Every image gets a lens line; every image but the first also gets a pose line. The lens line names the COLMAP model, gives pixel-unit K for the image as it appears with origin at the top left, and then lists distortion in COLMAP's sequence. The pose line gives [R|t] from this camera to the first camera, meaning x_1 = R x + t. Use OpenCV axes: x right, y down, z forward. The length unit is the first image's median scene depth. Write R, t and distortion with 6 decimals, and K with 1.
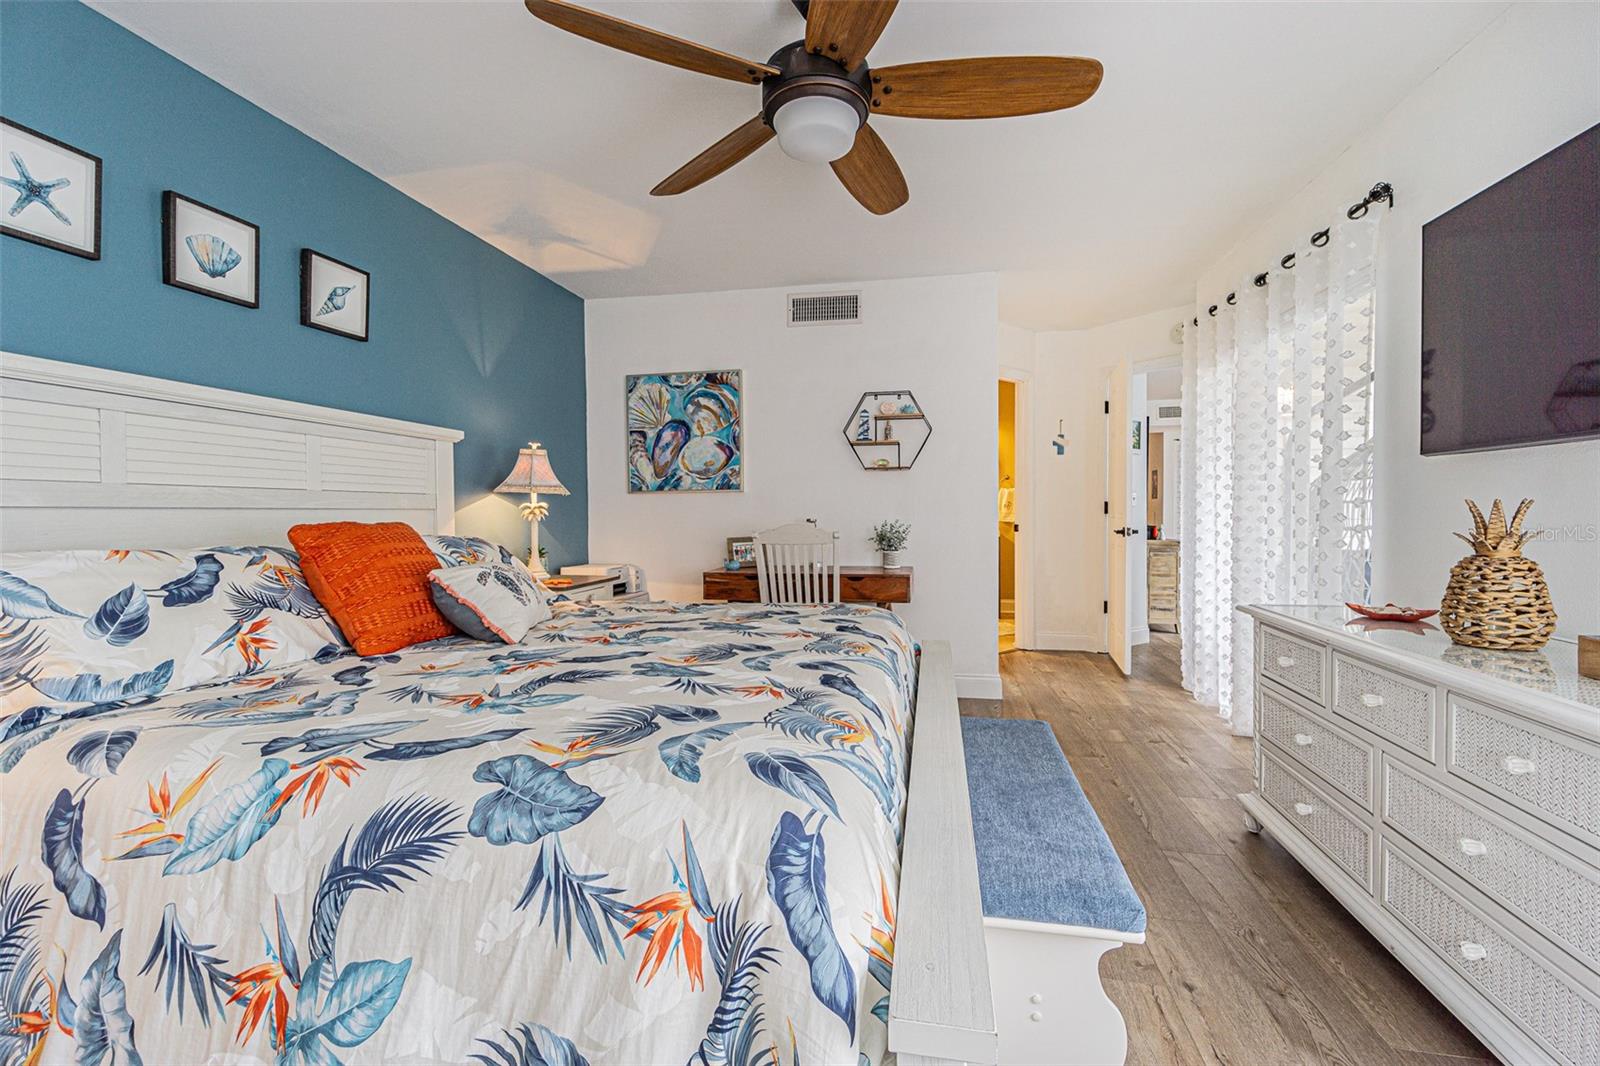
lens RADIAL K [[690.3, 0, 792.7], [0, 690.3, 518.2], [0, 0, 1]] dist [-0.000848, -0.000006]
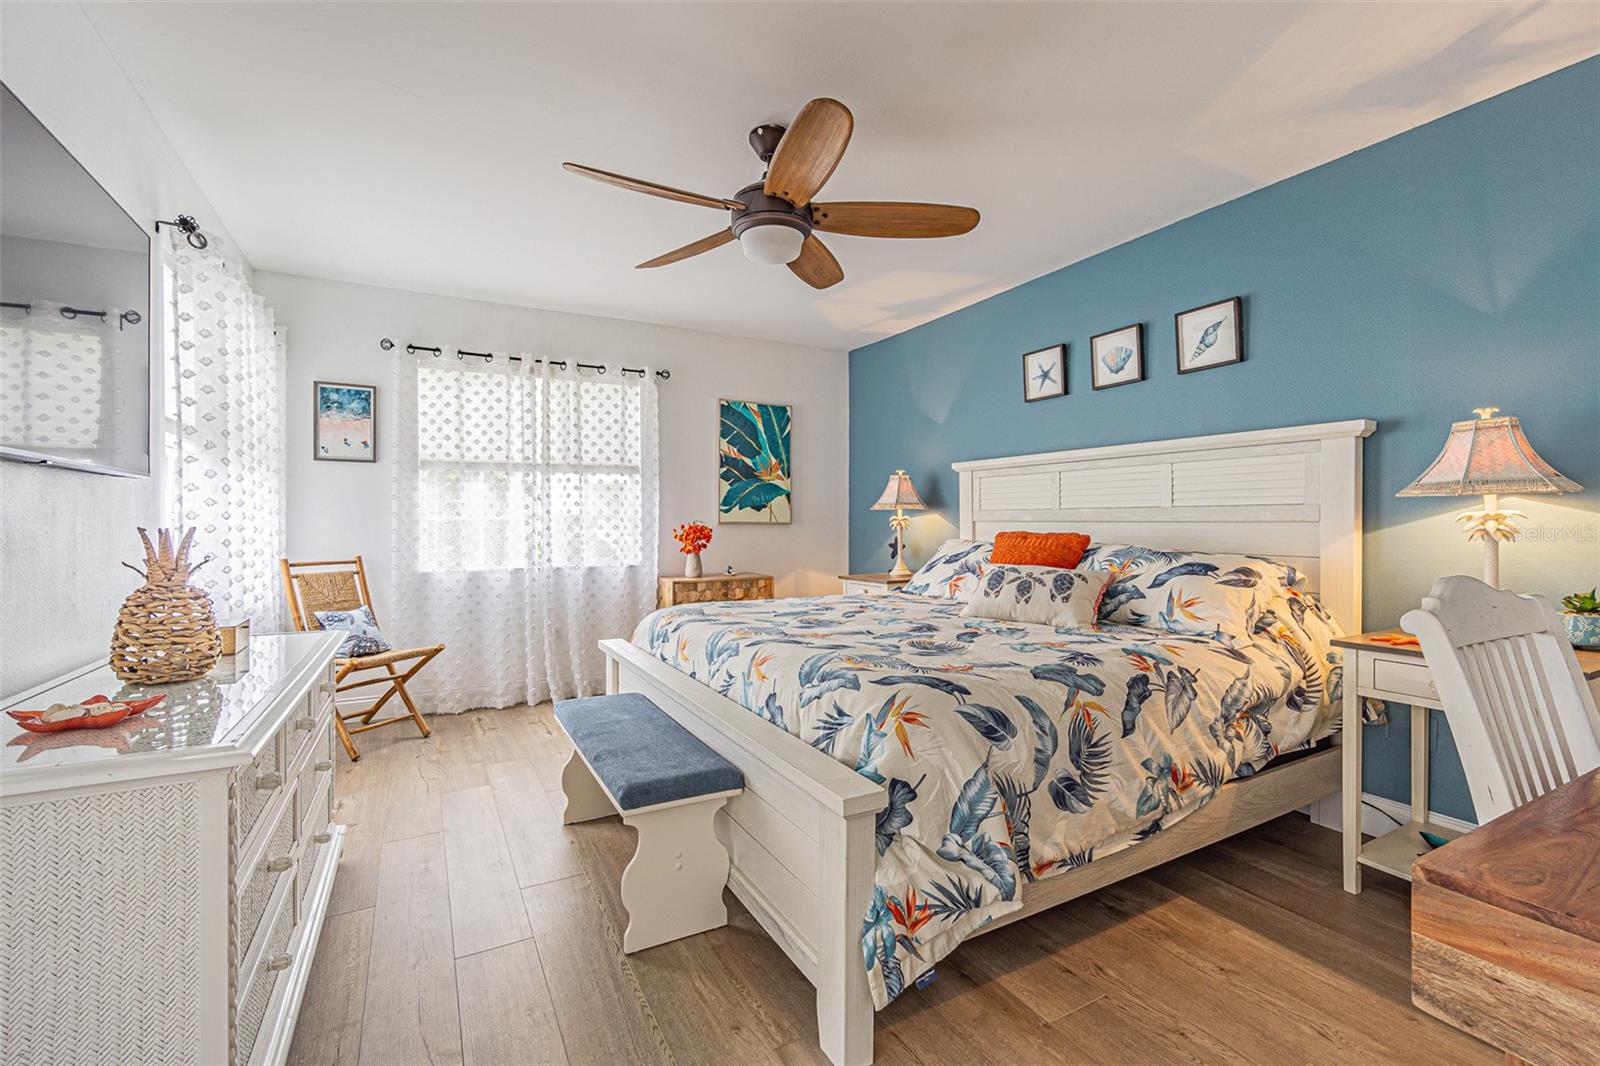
lens RADIAL K [[690.3, 0, 792.7], [0, 690.3, 518.2], [0, 0, 1]] dist [-0.000848, -0.000006]
pose [[-0.762742, -0.015764, -0.646511, 0.591925], [-0.017853, 0.999835, -0.003315, -0.004827], [0.646456, 0.009014, -0.762898, 1.424803]]
